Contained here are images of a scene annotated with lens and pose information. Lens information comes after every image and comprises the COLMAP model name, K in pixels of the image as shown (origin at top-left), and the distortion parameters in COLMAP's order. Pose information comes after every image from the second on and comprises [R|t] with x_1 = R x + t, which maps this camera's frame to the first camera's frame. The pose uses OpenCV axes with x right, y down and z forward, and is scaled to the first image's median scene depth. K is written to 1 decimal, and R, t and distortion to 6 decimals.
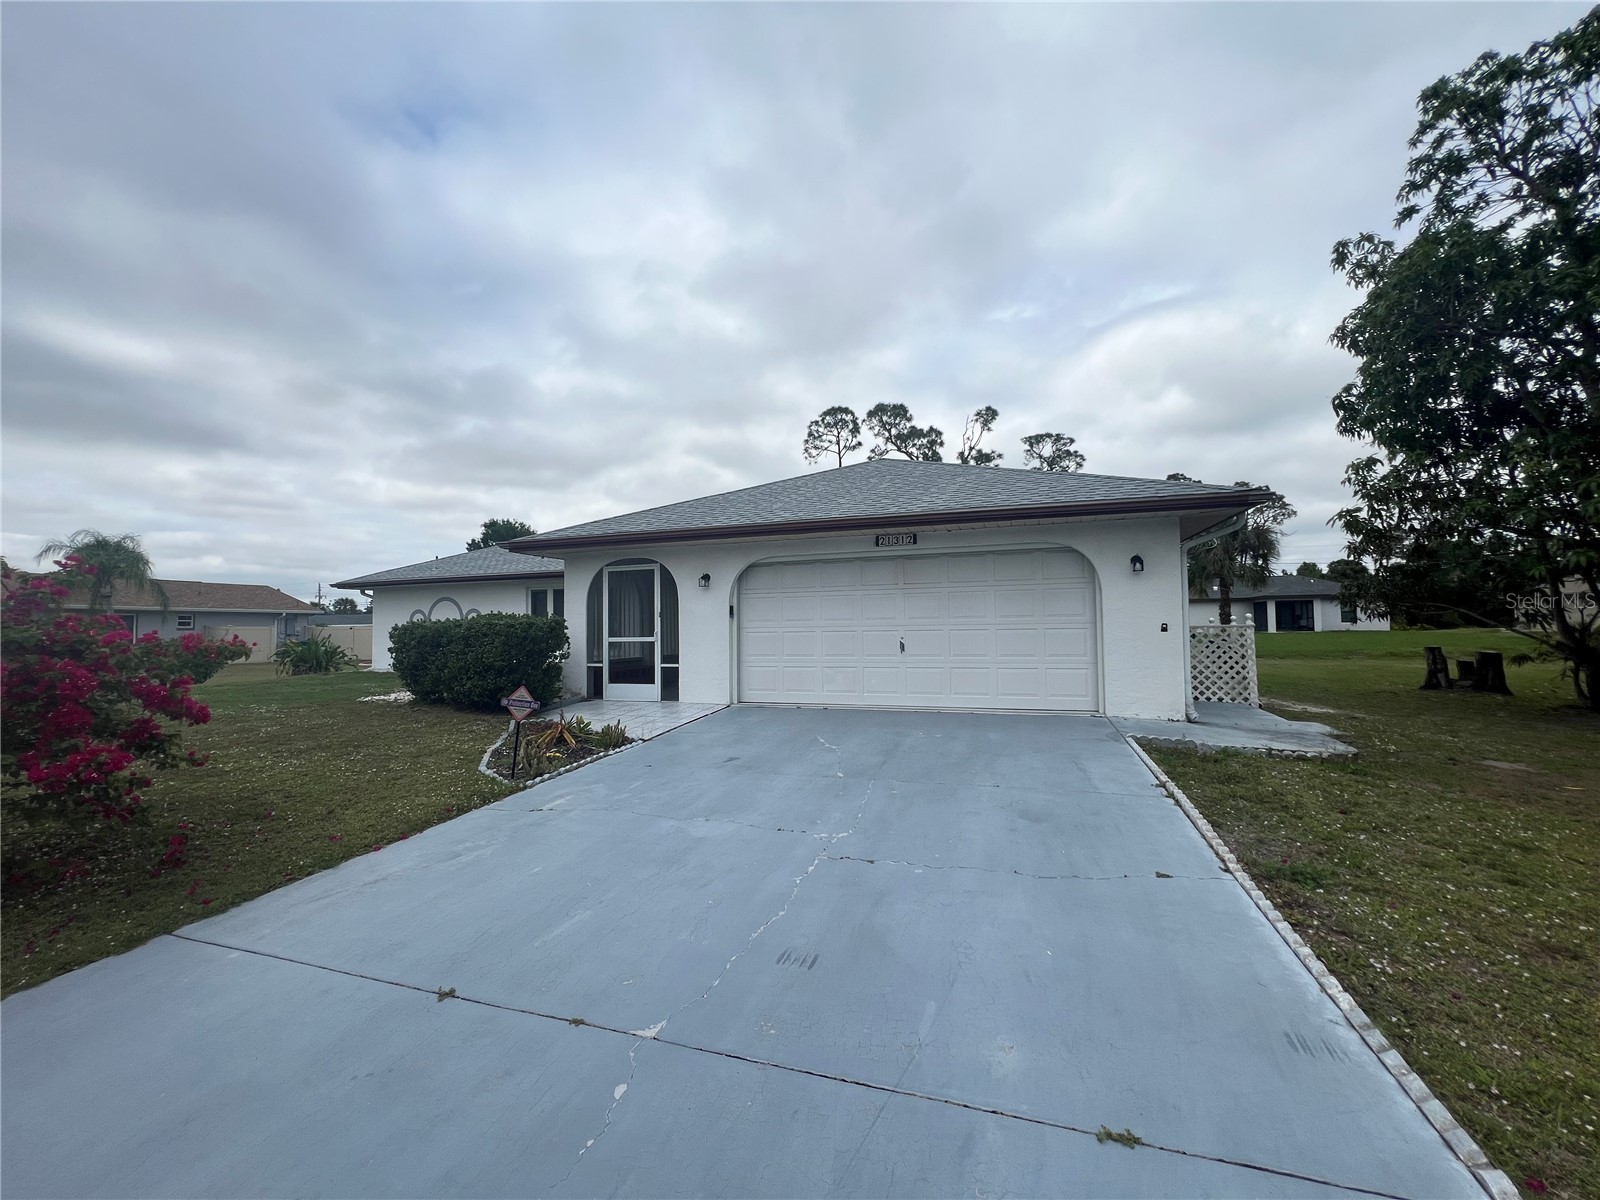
lens RADIAL K [[642.8, 0, 800.2], [0, 642.8, 598.1], [0, 0, 1]] dist [0.001865, -0.000836]
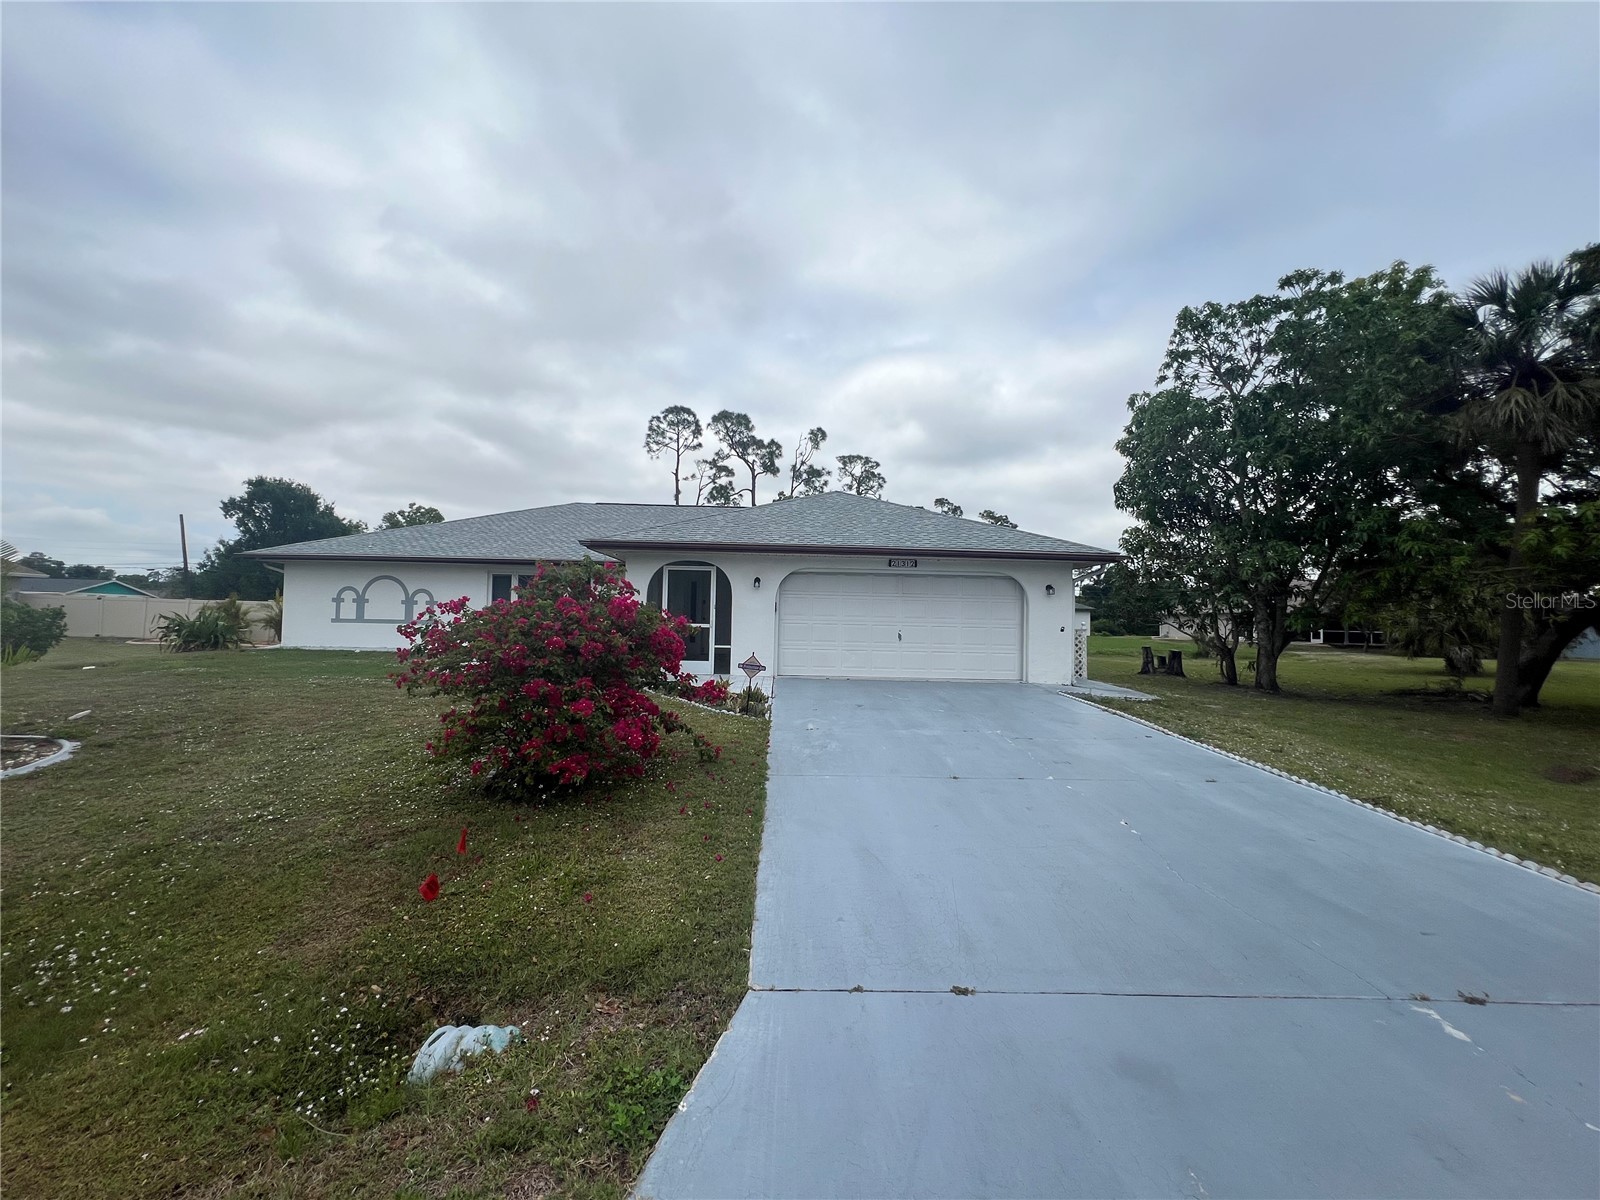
lens RADIAL K [[642.8, 0, 803.5], [0, 642.8, 600.5], [0, 0, 1]] dist [0.001865, -0.000836]
pose [[0.939065, 0.046816, 0.340536, -0.103457], [-0.051728, 0.998647, 0.005355, -0.000523], [-0.339825, -0.022644, 0.940216, -0.055224]]
